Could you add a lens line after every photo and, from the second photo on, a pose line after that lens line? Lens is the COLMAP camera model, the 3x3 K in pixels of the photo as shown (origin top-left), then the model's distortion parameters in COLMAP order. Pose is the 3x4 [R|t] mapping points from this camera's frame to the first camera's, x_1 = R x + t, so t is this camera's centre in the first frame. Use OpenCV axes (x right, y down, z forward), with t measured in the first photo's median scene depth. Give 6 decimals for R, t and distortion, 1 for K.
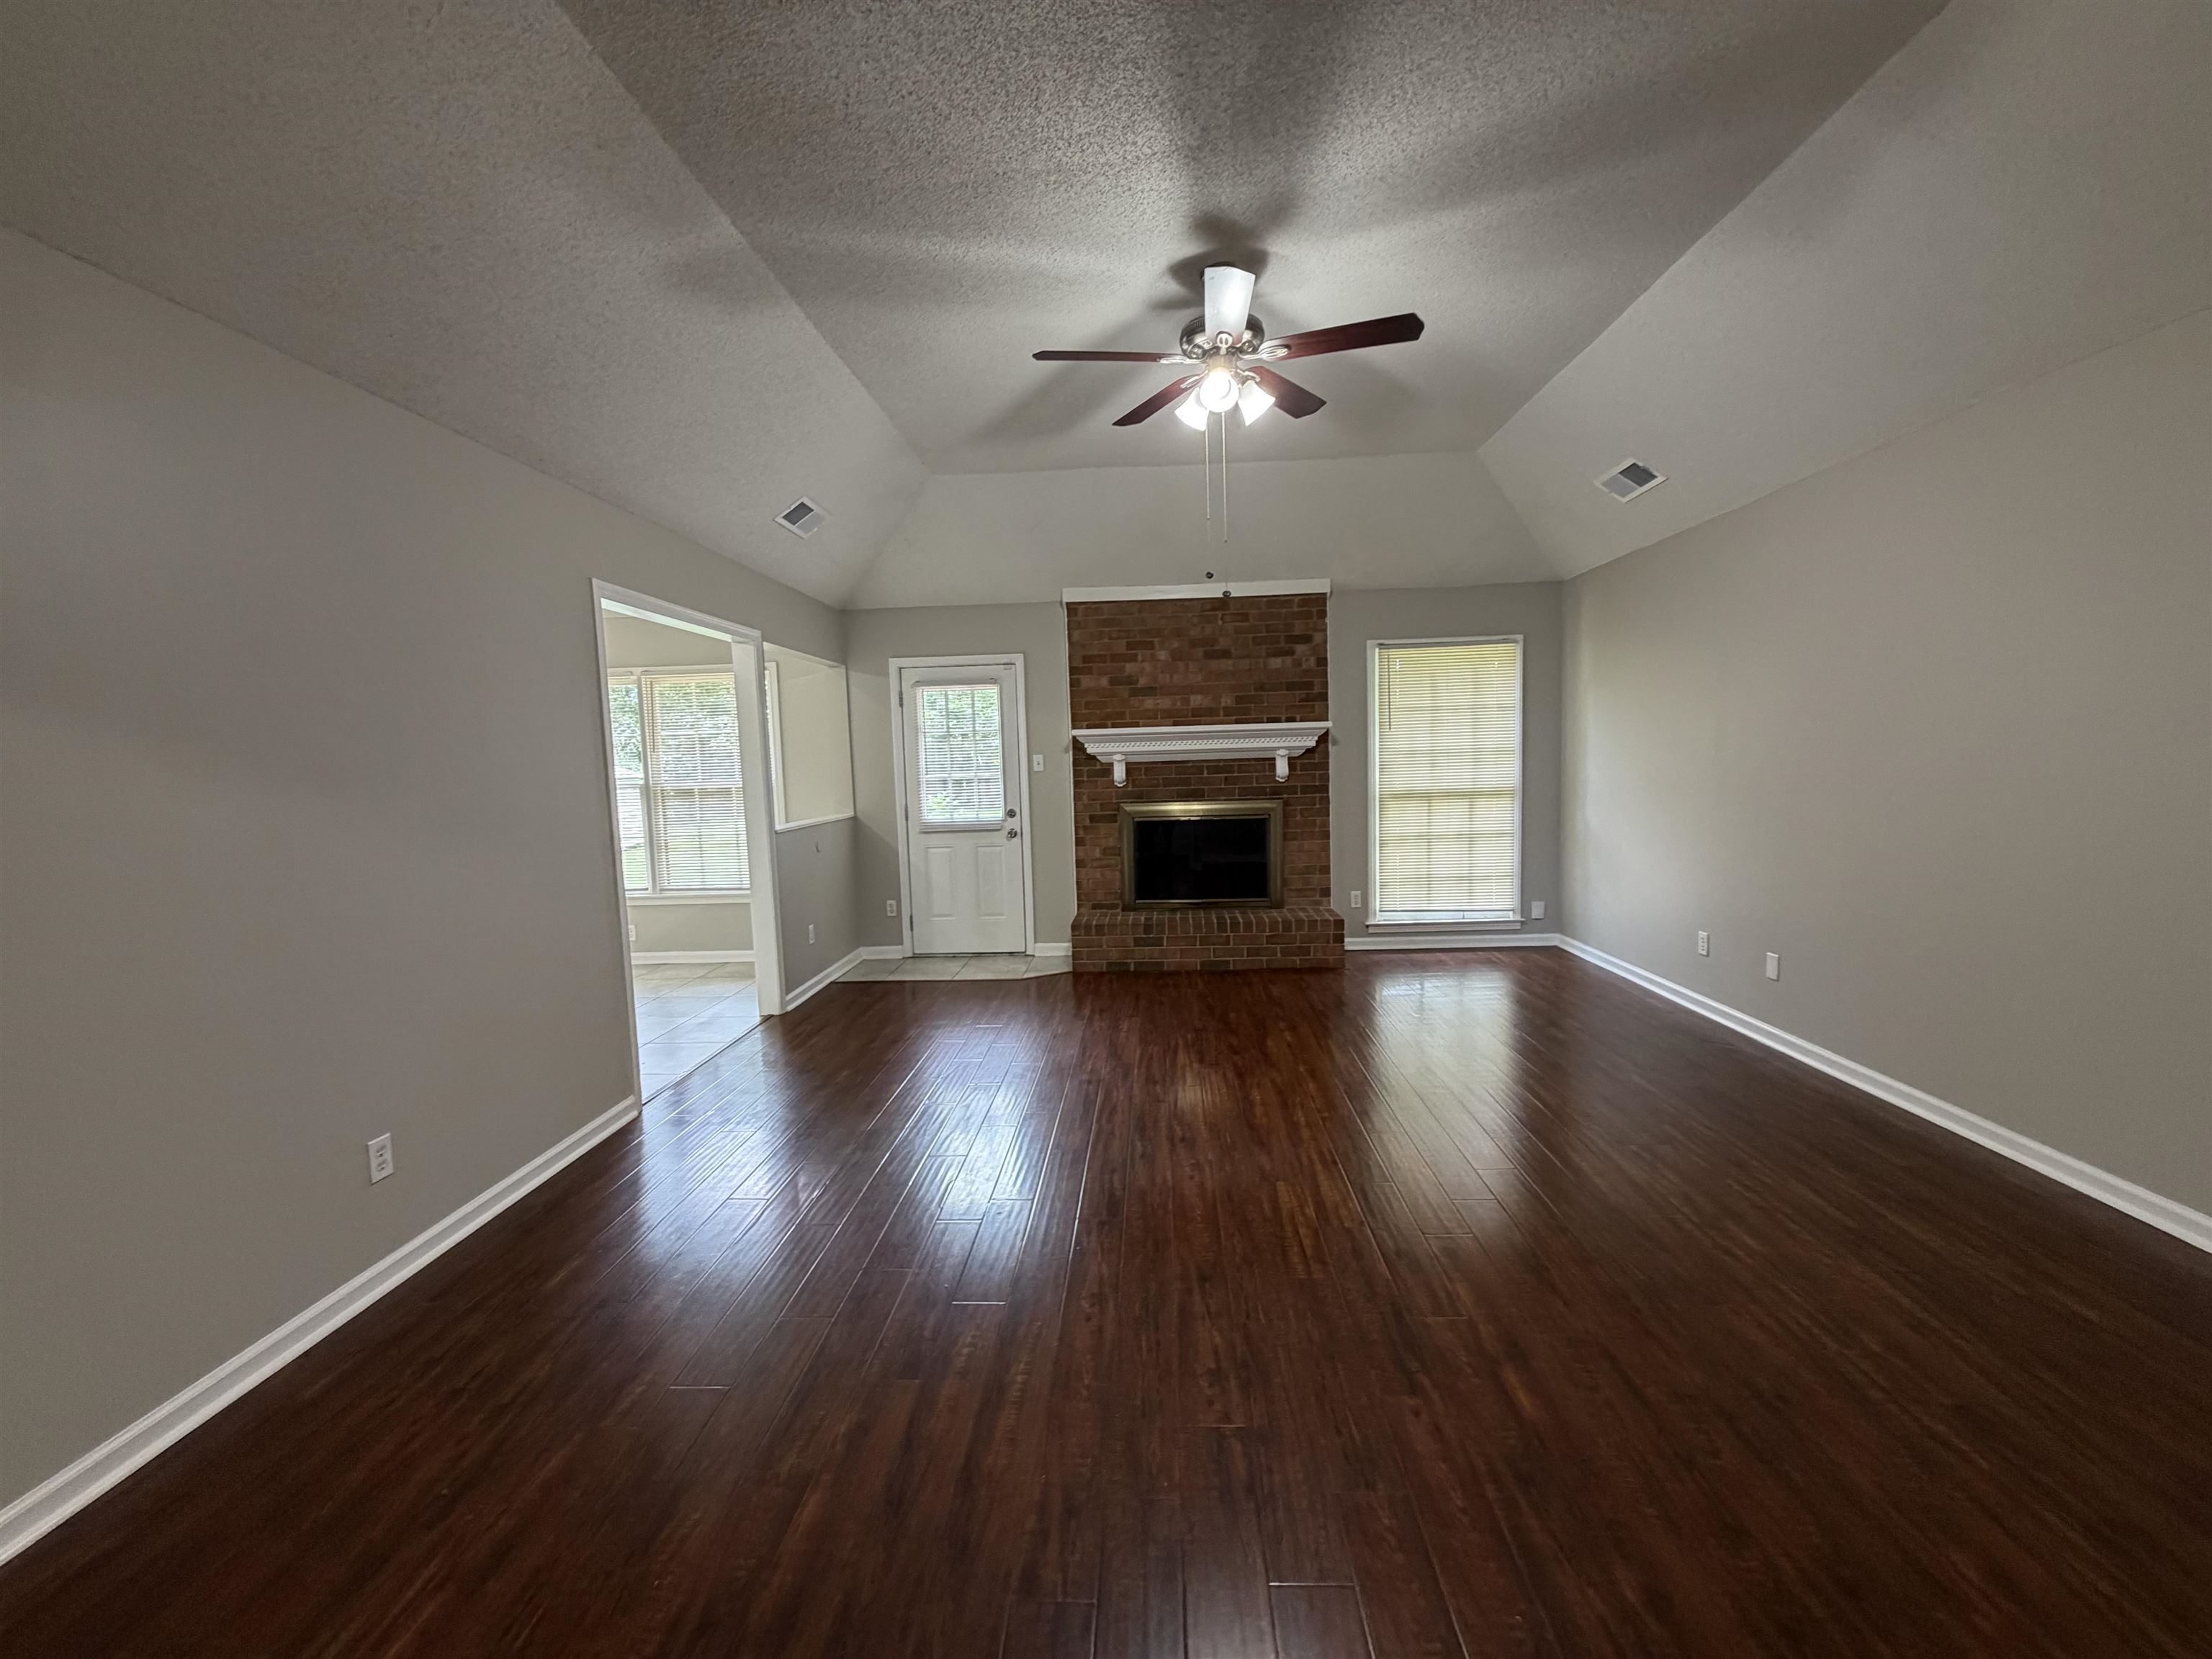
lens RADIAL K [[879.5, 0, 1115.5], [0, 879.5, 825.6], [0, 0, 1]] dist [0.000400, 0.000551]
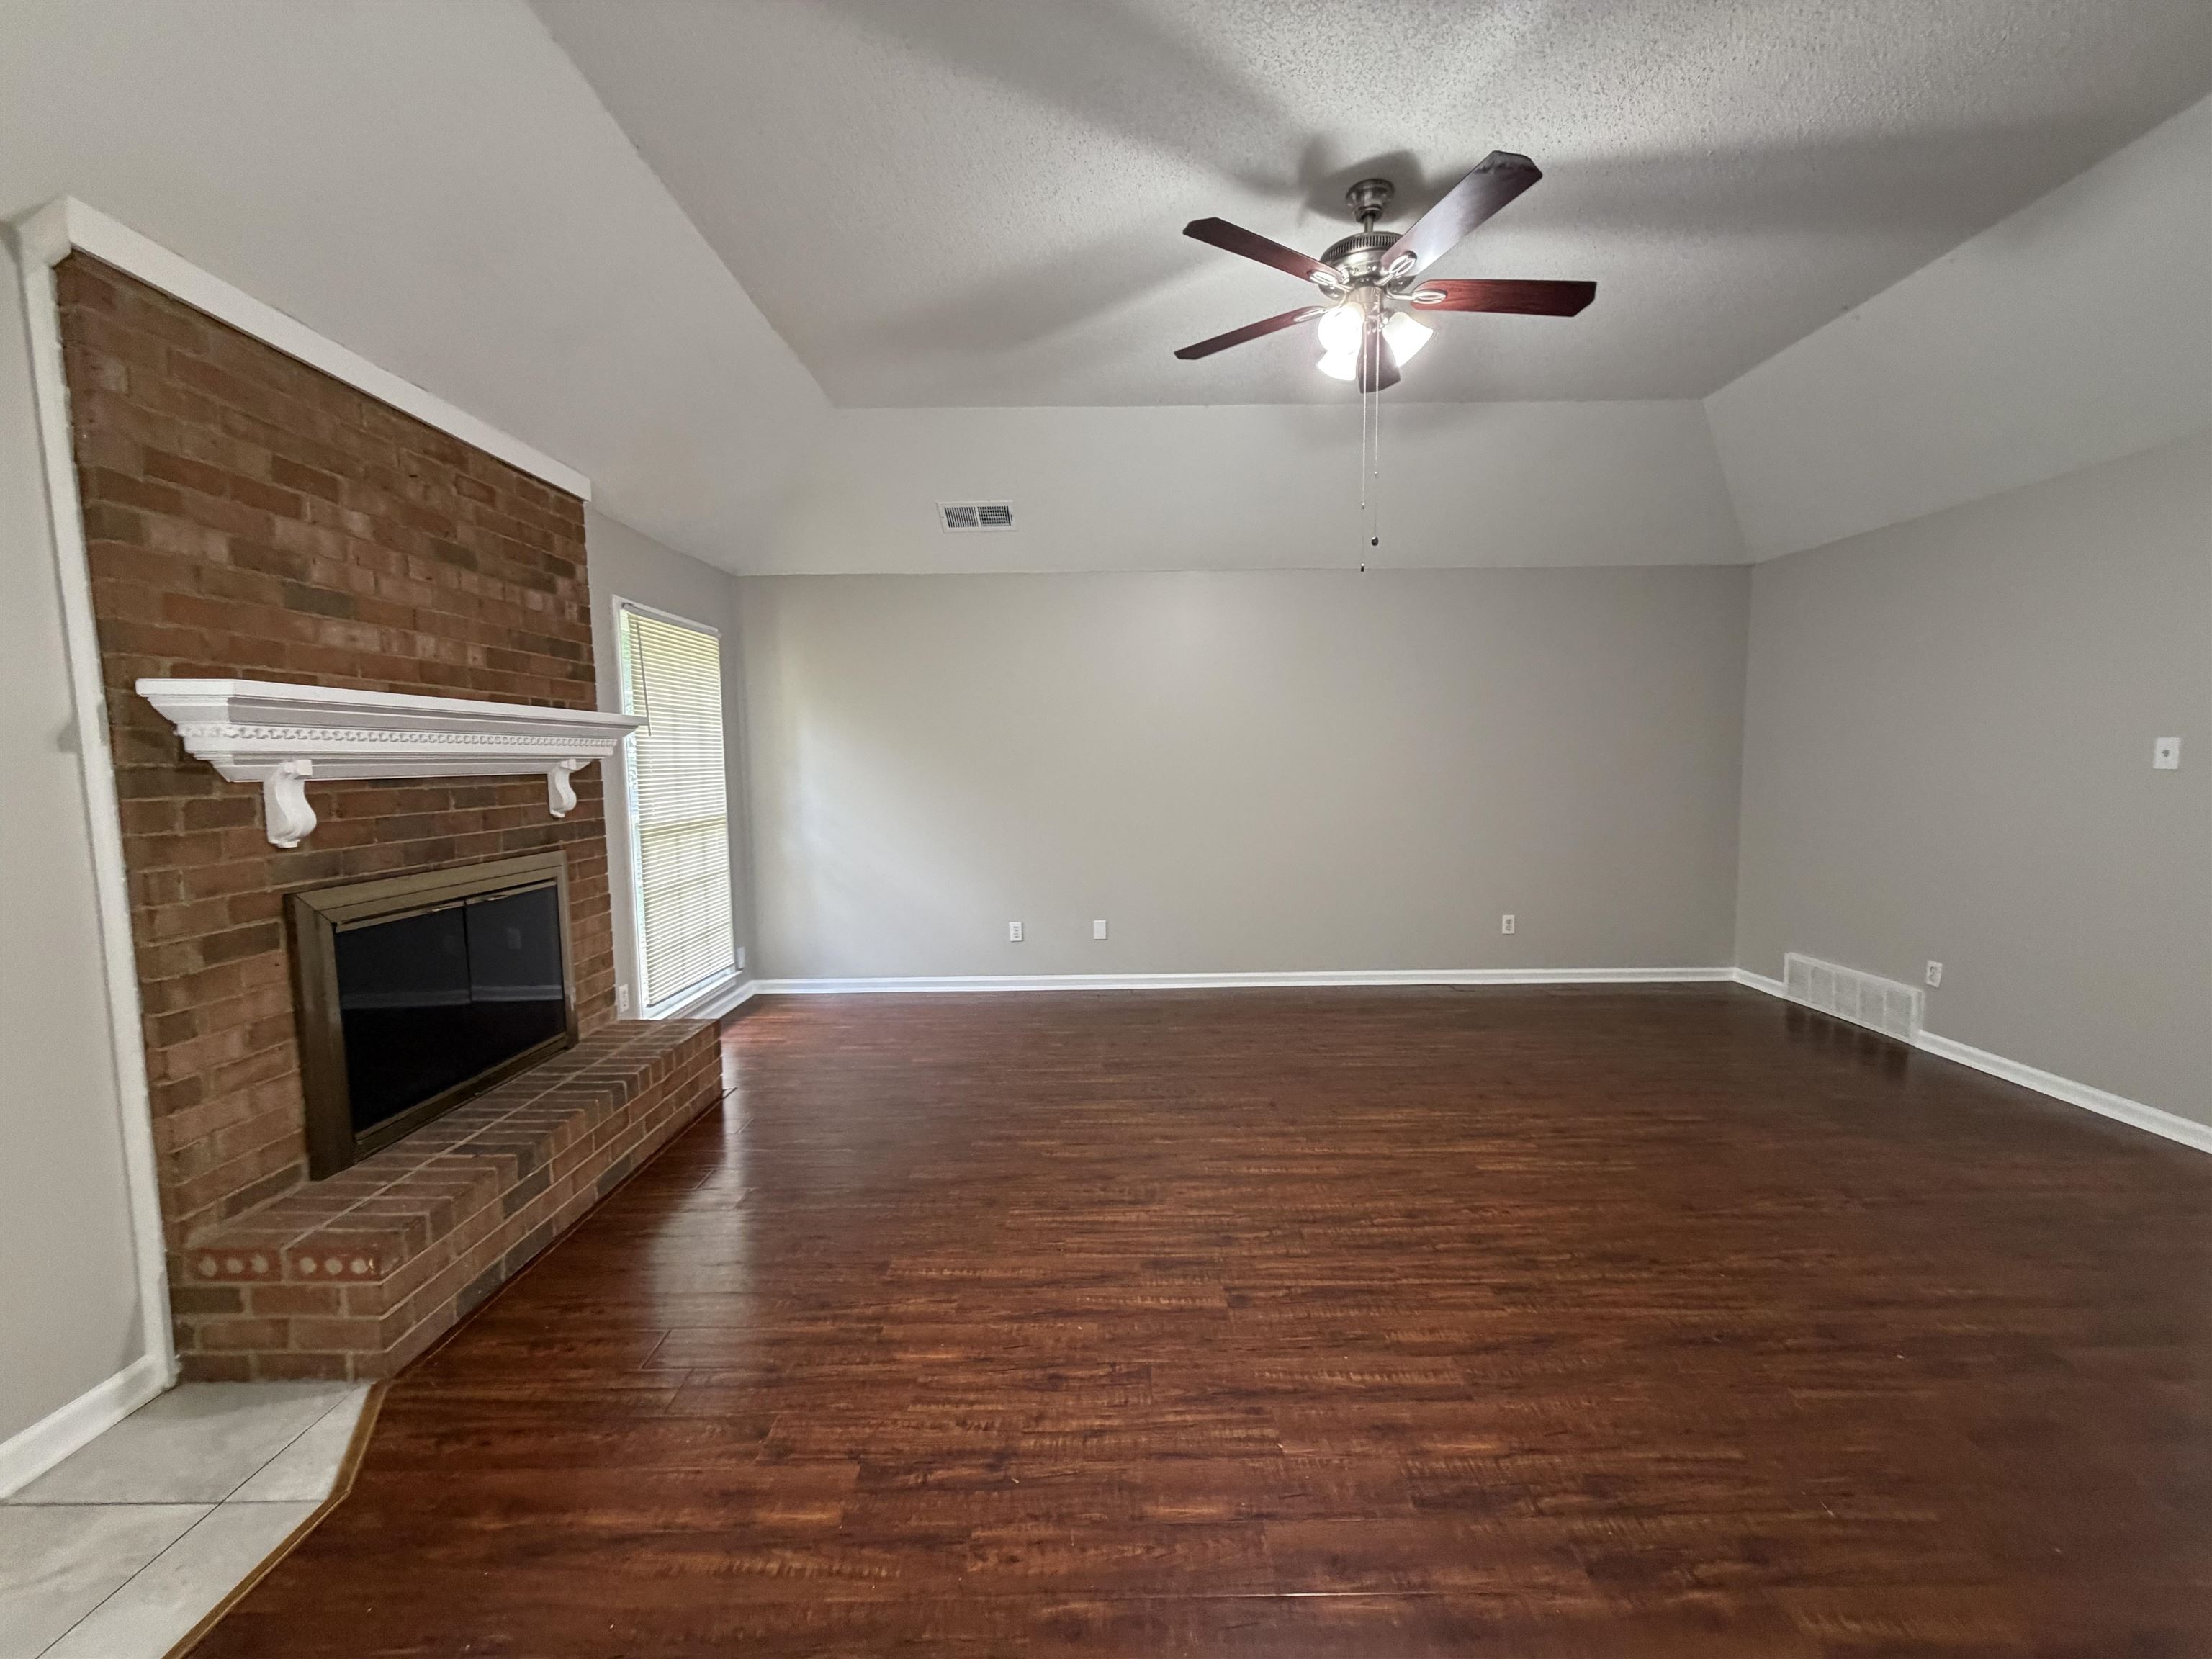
lens RADIAL K [[879.5, 0, 1111.1], [0, 879.5, 826.4], [0, 0, 1]] dist [0.000400, 0.000551]
pose [[-0.048158, -0.046893, 0.997738, -0.381006], [0.091201, 0.994518, 0.051143, -0.041062], [-0.994667, 0.093458, -0.043617, 0.679101]]
